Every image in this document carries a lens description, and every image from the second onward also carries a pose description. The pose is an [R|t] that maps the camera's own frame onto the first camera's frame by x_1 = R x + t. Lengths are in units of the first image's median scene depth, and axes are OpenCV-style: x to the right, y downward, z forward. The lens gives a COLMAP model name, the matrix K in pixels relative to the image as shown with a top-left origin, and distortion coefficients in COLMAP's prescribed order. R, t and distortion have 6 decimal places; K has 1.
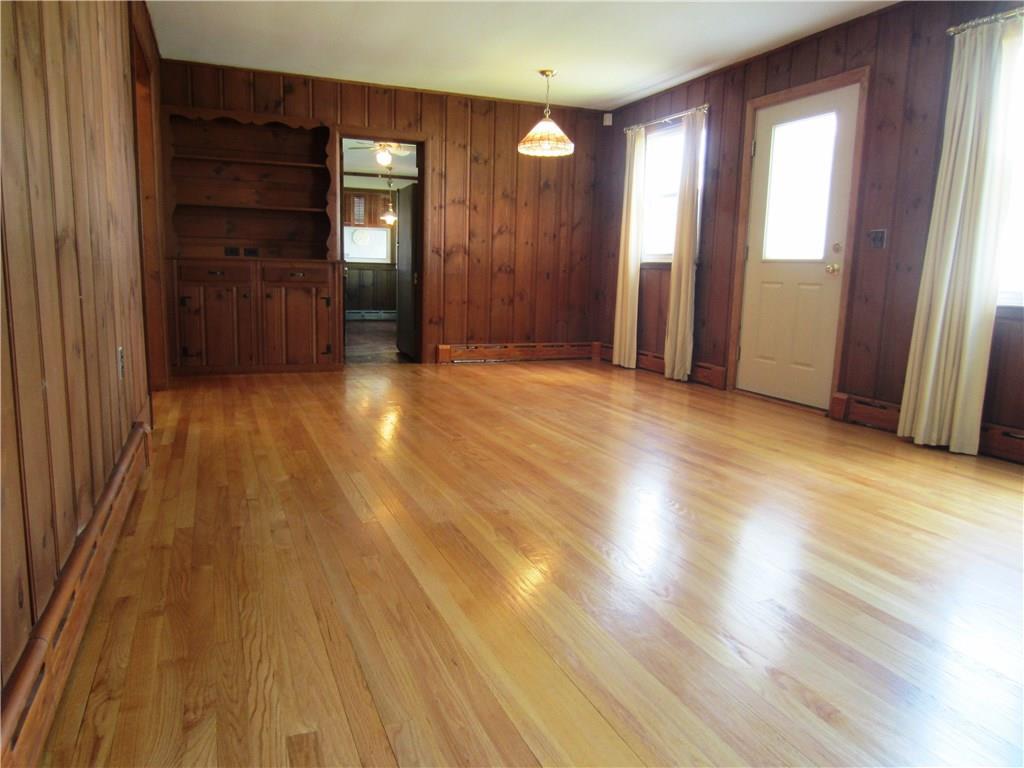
lens RADIAL K [[722.7, 0, 511.5], [0, 722.7, 384.2], [0, 0, 1]] dist [-0.028258, -0.008462]
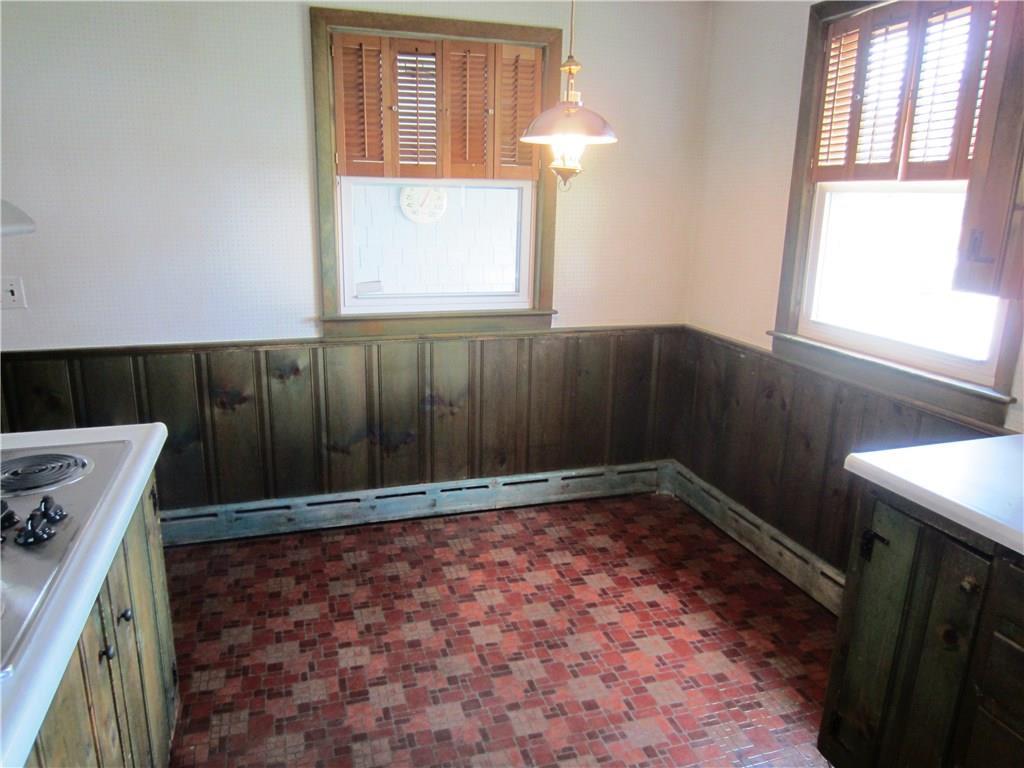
lens RADIAL K [[722.7, 0, 511.6], [0, 722.7, 385.9], [0, 0, 1]] dist [-0.028258, -0.008462]
pose [[0.995783, 0.018566, -0.089837, -0.151814], [-0.009156, 0.994531, 0.104044, -0.169812], [0.091278, -0.102782, 0.990507, 0.735020]]
